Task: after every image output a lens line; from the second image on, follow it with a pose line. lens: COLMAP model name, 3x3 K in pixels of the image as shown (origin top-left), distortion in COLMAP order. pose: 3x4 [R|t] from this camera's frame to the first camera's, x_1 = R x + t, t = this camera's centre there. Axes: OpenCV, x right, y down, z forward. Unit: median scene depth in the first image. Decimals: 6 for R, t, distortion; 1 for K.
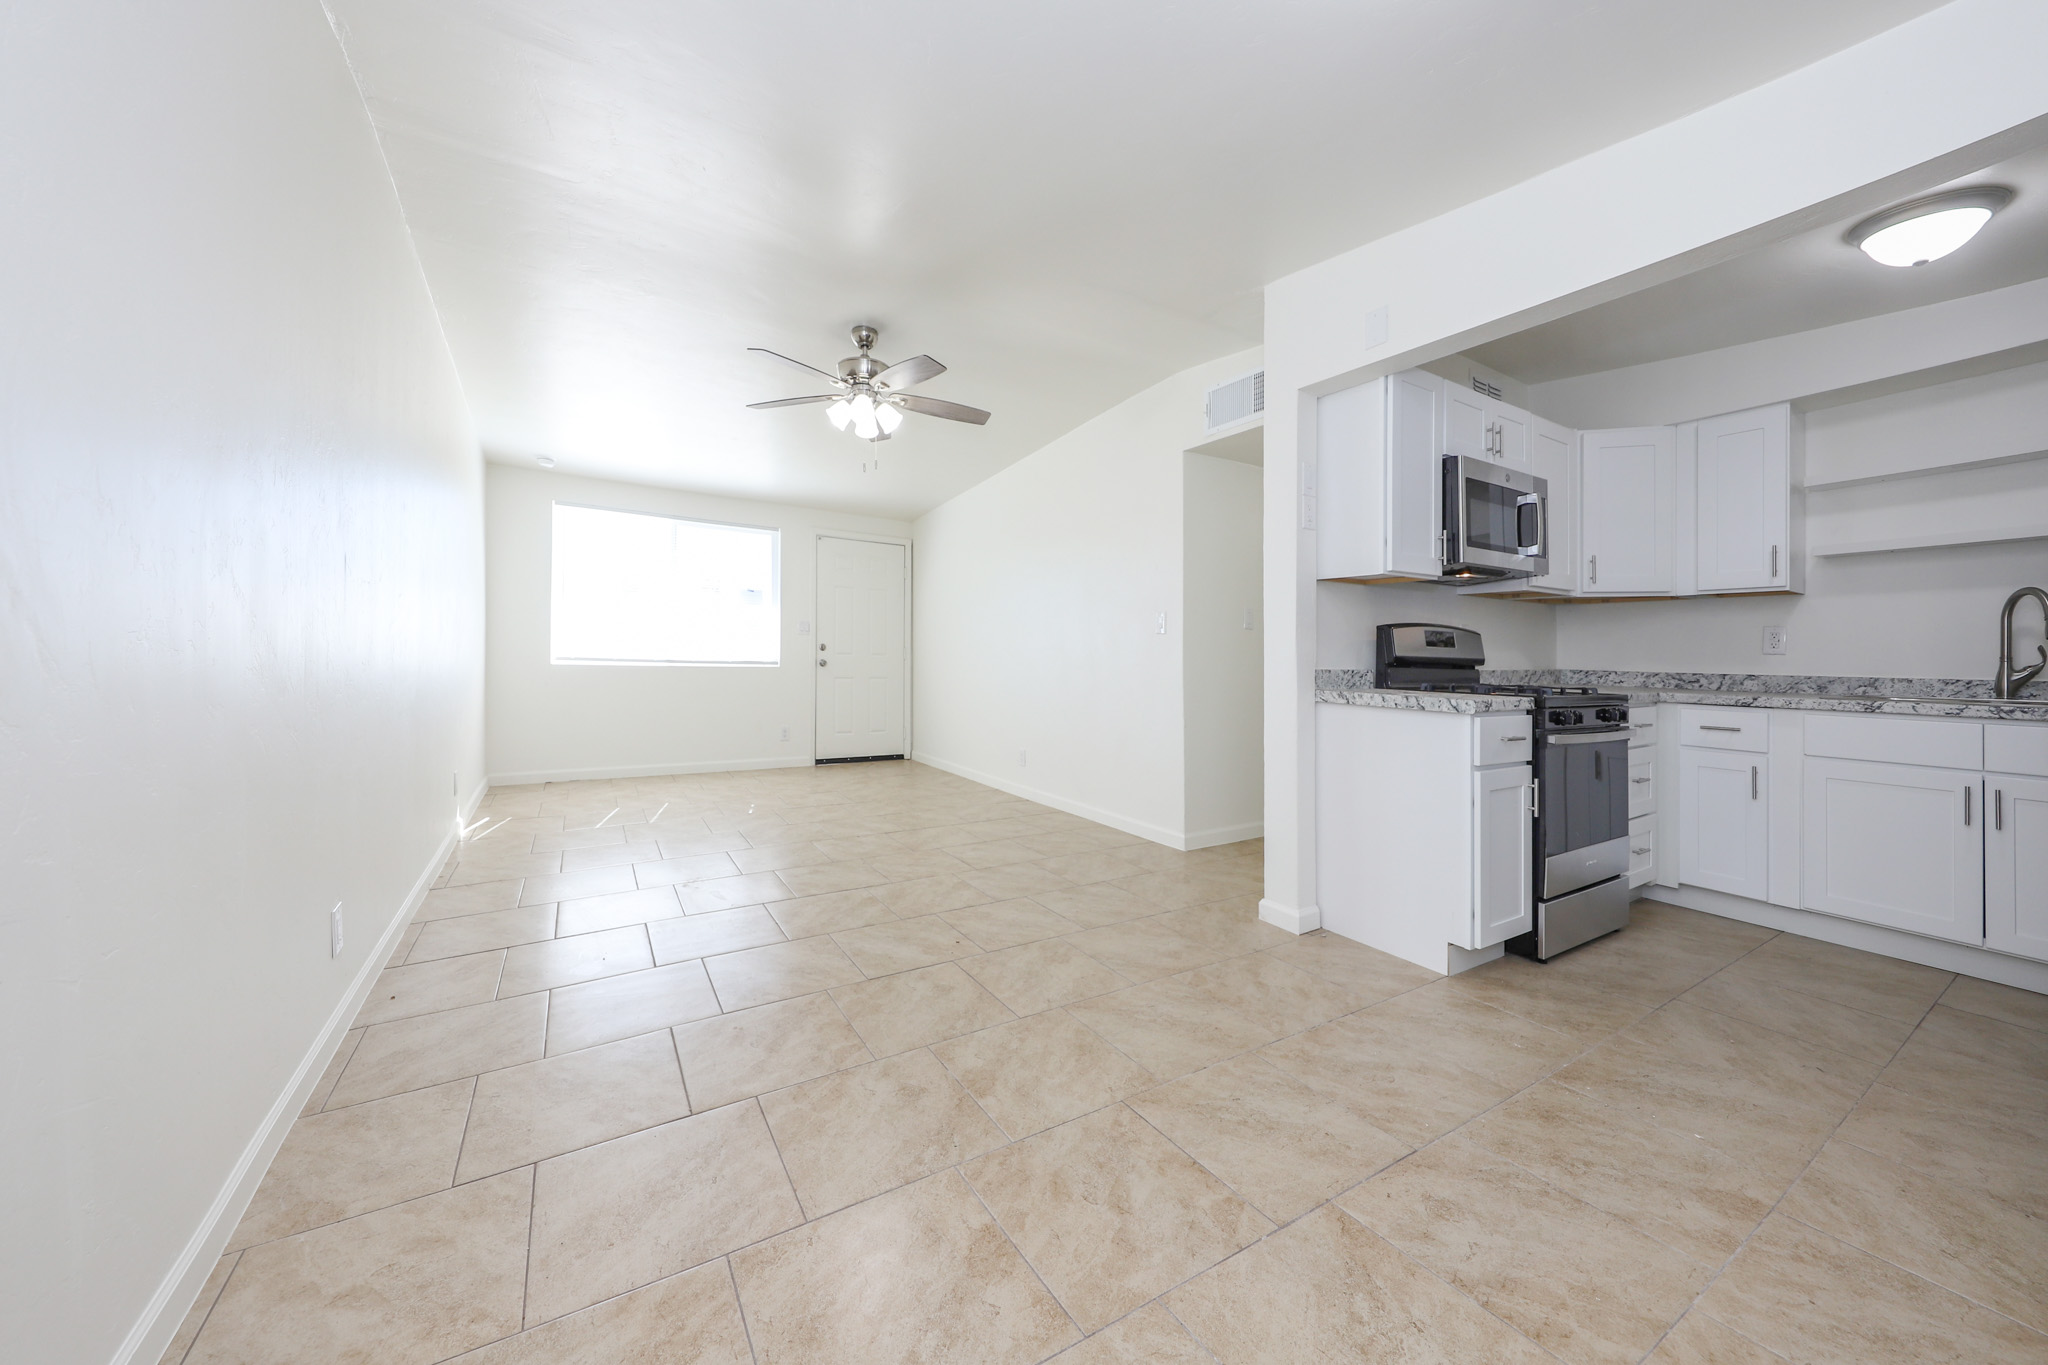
lens RADIAL K [[706.1, 0, 951.5], [0, 706.1, 657.2], [0, 0, 1]] dist [-0.004432, -0.003297]
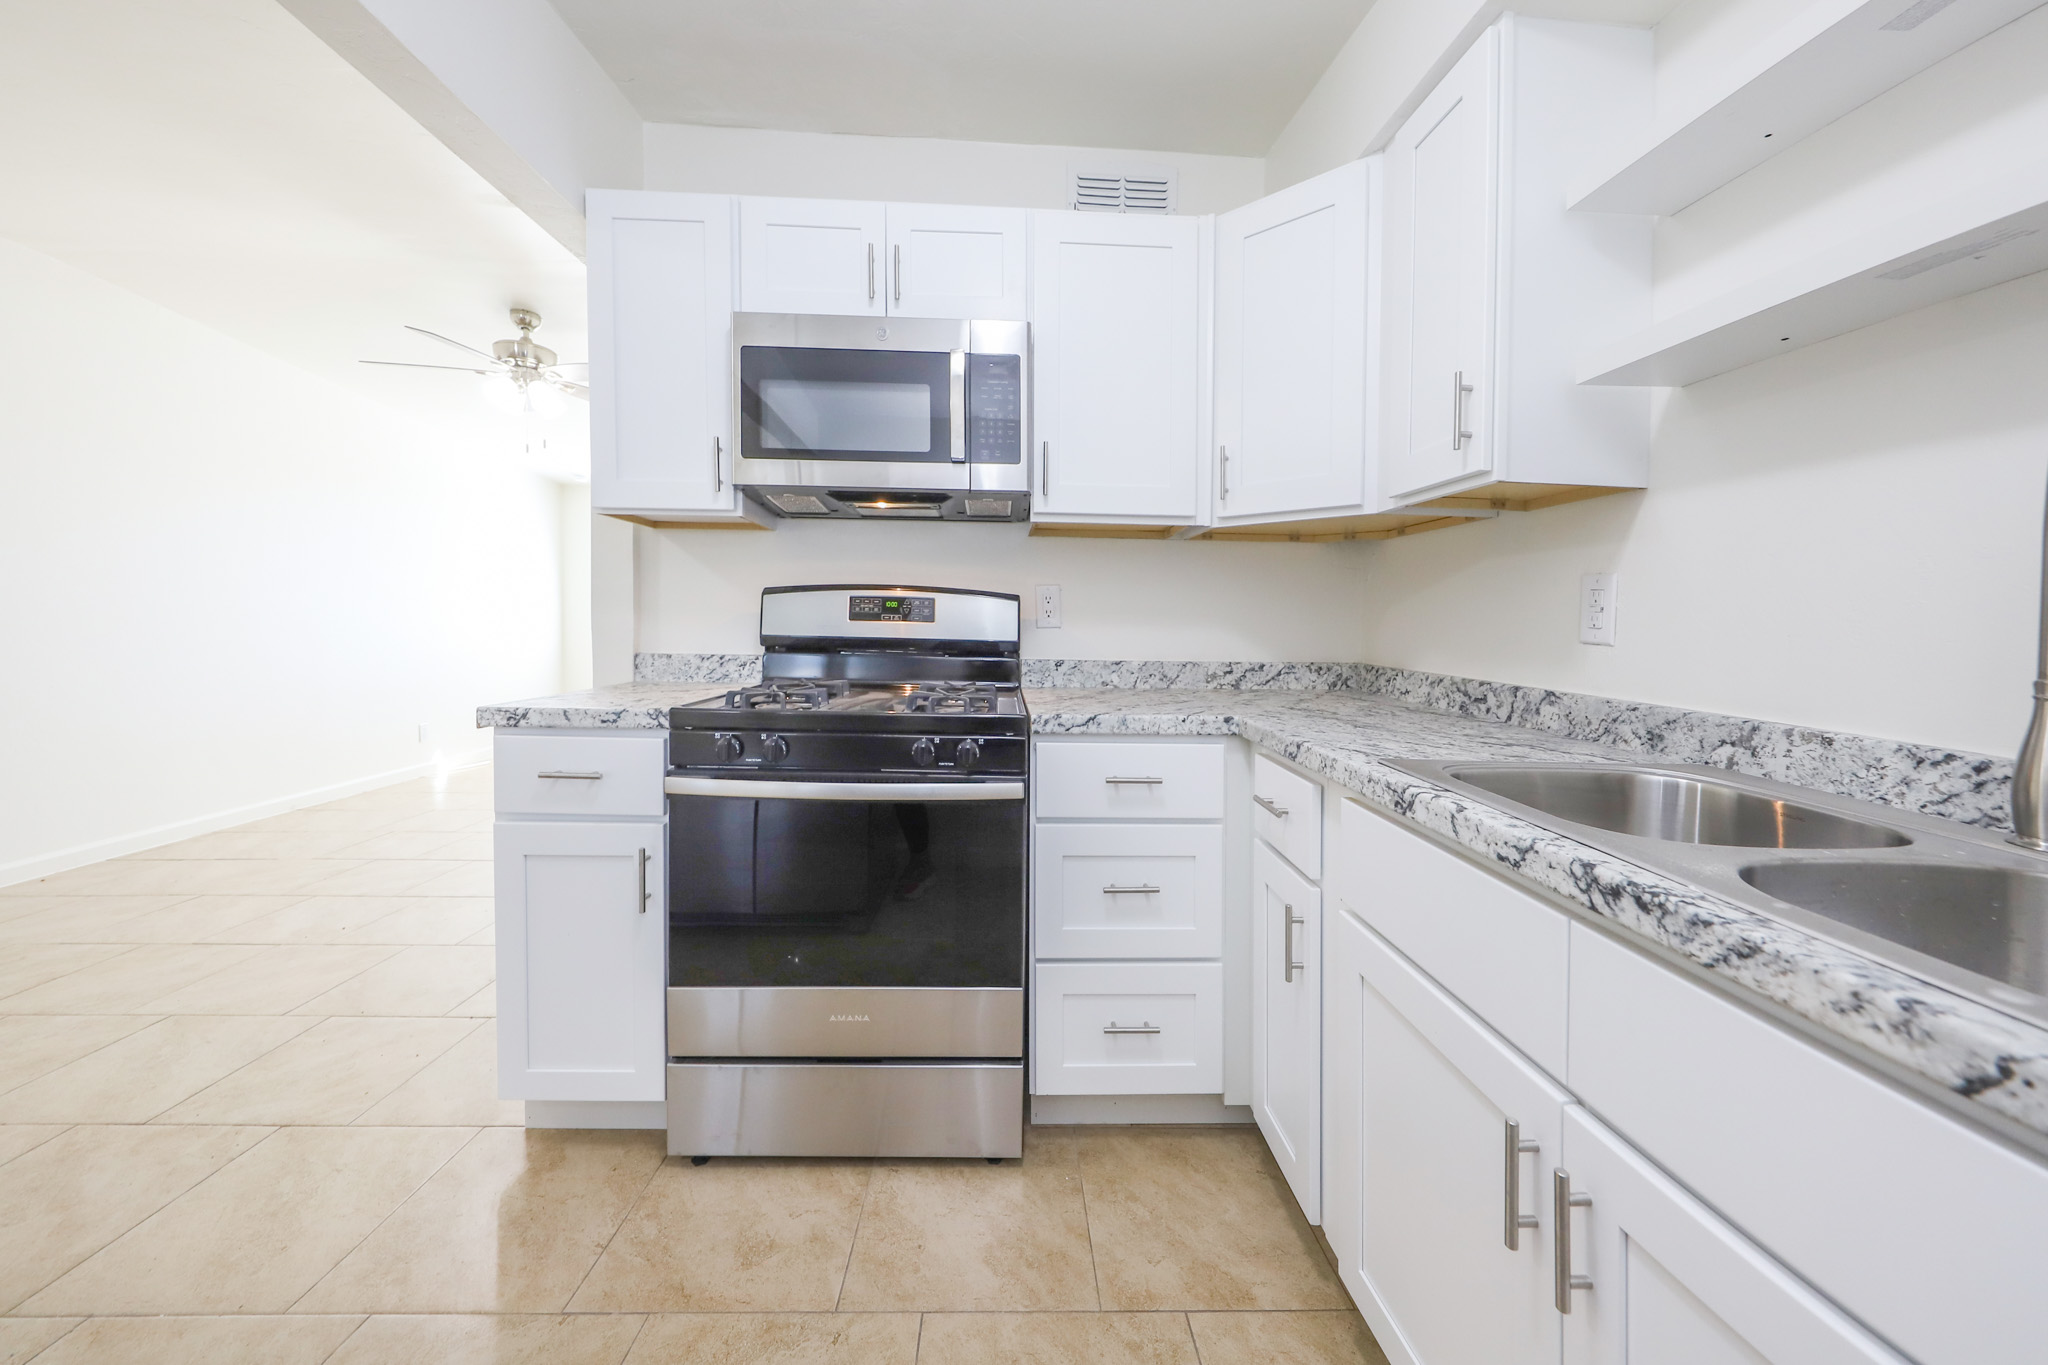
lens RADIAL K [[706.1, 0, 961.4], [0, 706.1, 627.4], [0, 0, 1]] dist [-0.004432, -0.003297]
pose [[0.867454, 0.007099, -0.497466, 1.193896], [-0.003303, 0.999958, 0.008510, -0.017221], [0.497506, -0.005739, 0.867442, 0.536231]]
